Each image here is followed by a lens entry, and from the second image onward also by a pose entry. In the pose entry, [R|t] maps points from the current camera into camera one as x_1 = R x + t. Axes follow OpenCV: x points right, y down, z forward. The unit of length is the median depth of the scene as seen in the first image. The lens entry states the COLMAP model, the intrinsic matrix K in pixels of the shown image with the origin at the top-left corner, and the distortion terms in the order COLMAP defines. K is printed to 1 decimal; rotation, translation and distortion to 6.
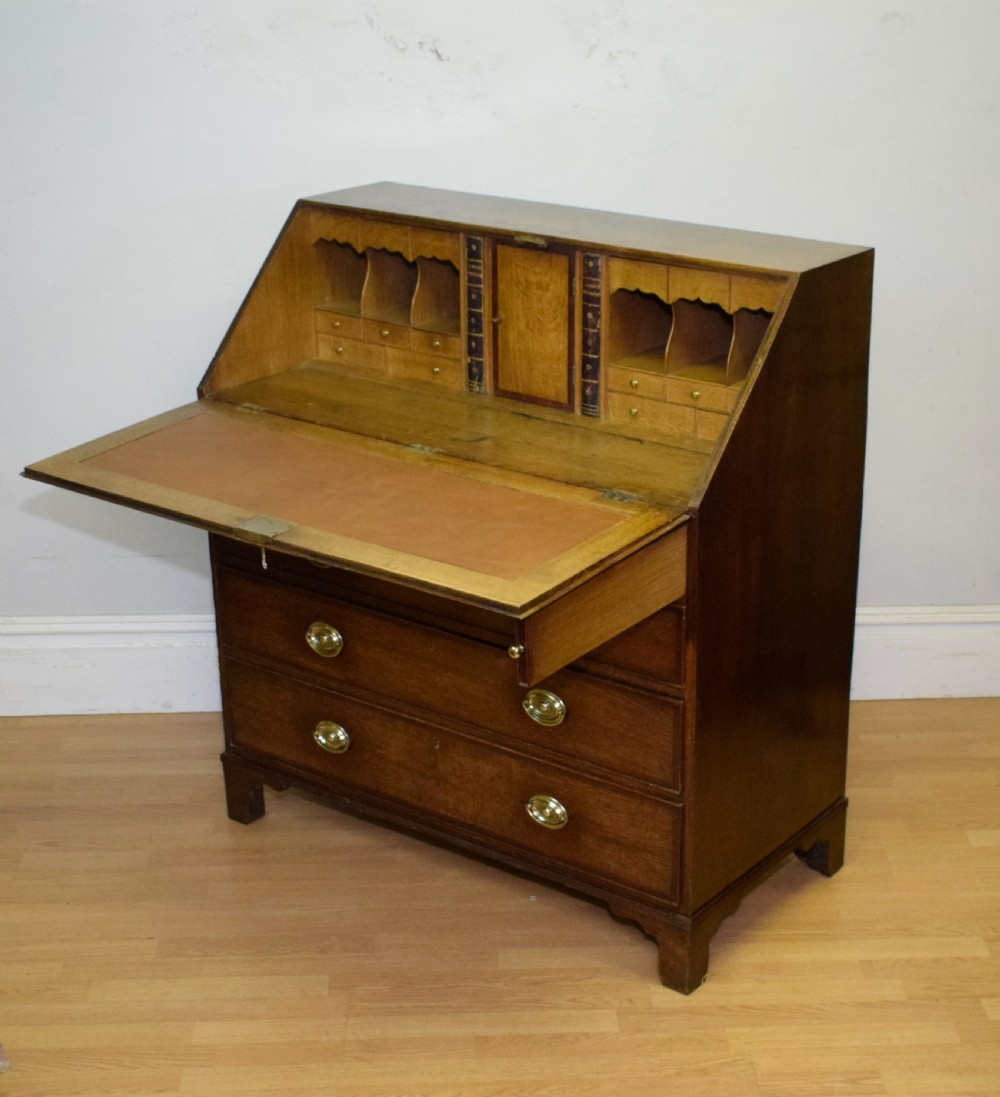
lens RADIAL K [[1958.0, 0, 582.6], [0, 1958.0, 648.3], [0, 0, 1]] dist [-0.024761, 0.005668]
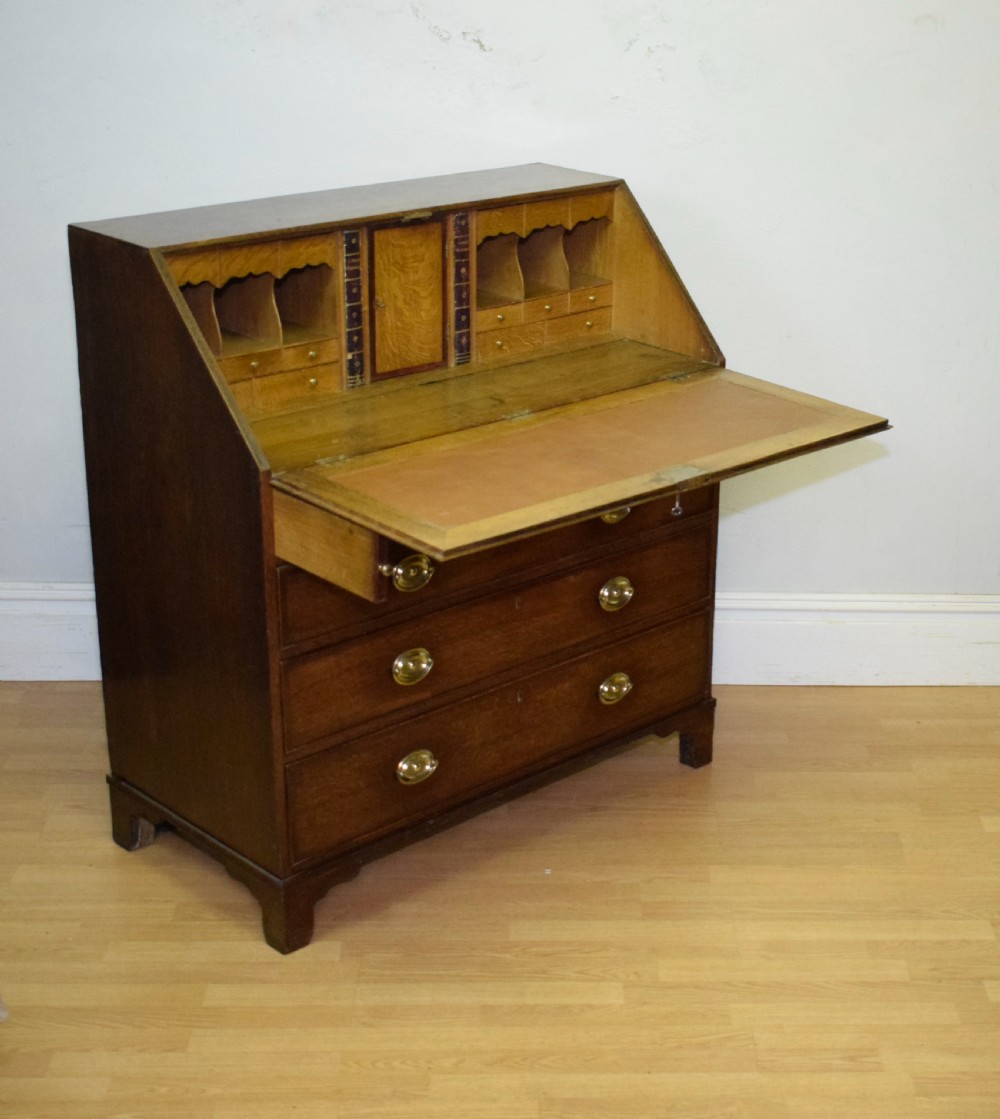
lens RADIAL K [[1948.6, 0, 668.2], [0, 1948.6, 563.4], [0, 0, 1]] dist [-0.025374, -0.024845]
pose [[0.137424, -0.353087, 0.925443, -1.025729], [0.358928, 0.888559, 0.285716, -0.289999], [-0.923193, 0.292903, 0.248843, 0.666455]]
